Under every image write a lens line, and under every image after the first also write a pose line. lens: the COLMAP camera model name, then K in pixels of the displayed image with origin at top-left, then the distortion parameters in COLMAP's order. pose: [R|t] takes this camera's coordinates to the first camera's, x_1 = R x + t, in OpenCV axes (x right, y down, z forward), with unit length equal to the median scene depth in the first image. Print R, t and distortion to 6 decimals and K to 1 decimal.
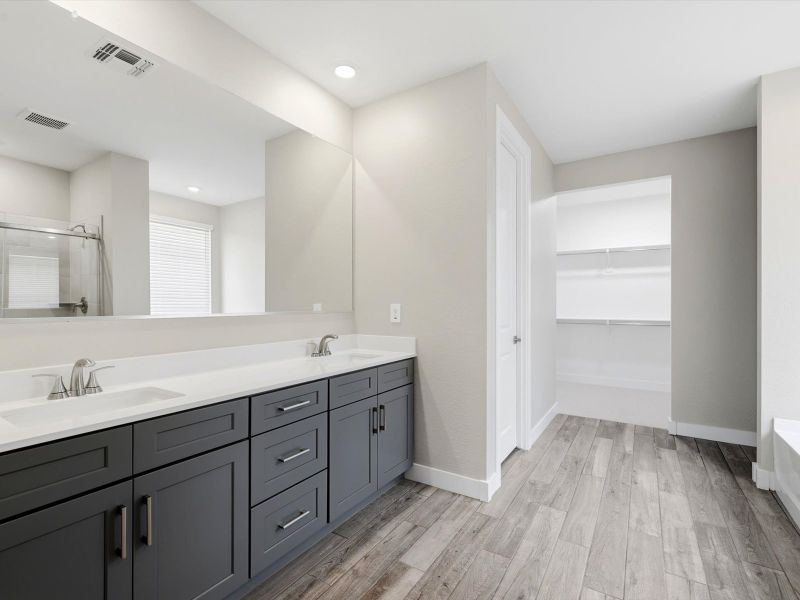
lens RADIAL K [[380.8, 0, 399.3], [0, 380.8, 298.4], [0, 0, 1]] dist [-0.000953, 0.000687]
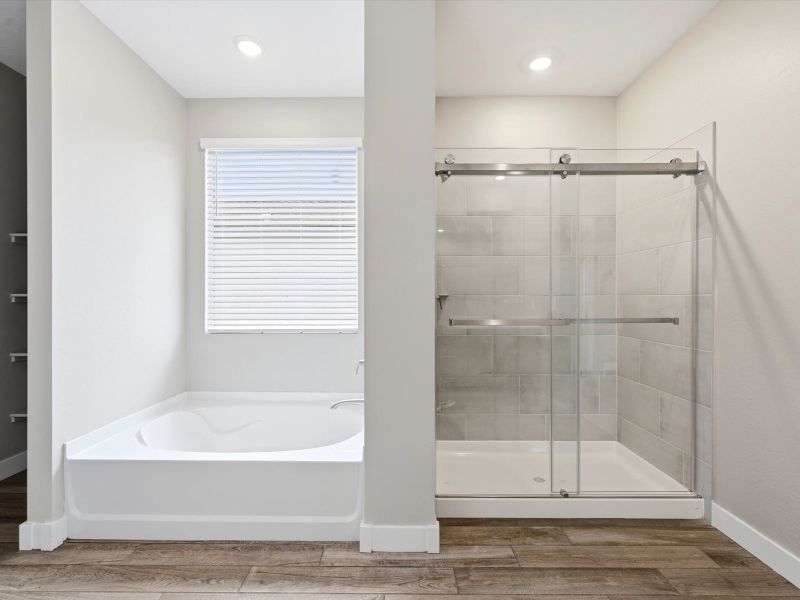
lens RADIAL K [[380.8, 0, 399.3], [0, 380.8, 298.4], [0, 0, 1]] dist [-0.000953, 0.000687]
pose [[-0.540172, -0.005346, 0.841538, -0.010910], [-0.012543, 0.999920, -0.001699, 0.035729], [-0.841461, -0.011473, -0.540196, 1.464214]]
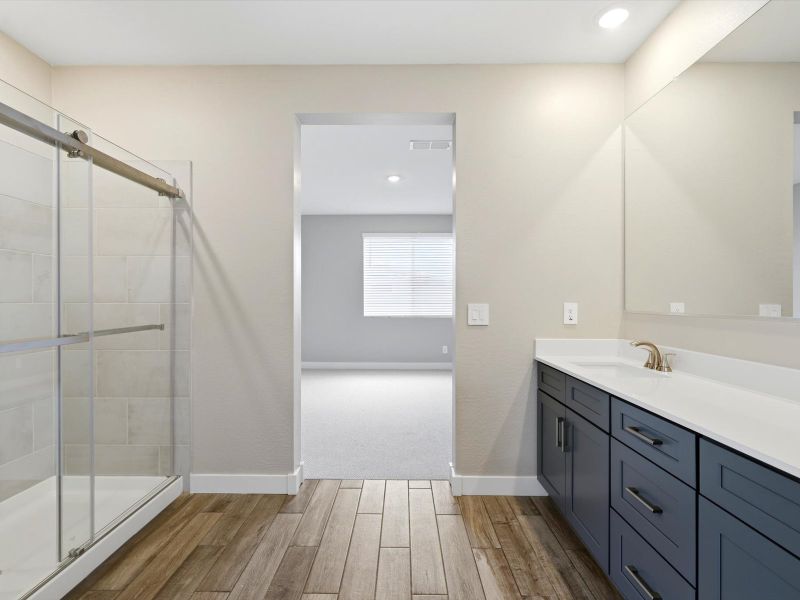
lens RADIAL K [[380.8, 0, 399.3], [0, 380.8, 298.4], [0, 0, 1]] dist [-0.000953, 0.000687]
pose [[-0.839784, -0.005205, -0.542895, 0.669915], [0.005324, 0.999827, -0.017820, 0.021186], [0.542894, -0.017856, -0.839611, 1.665774]]
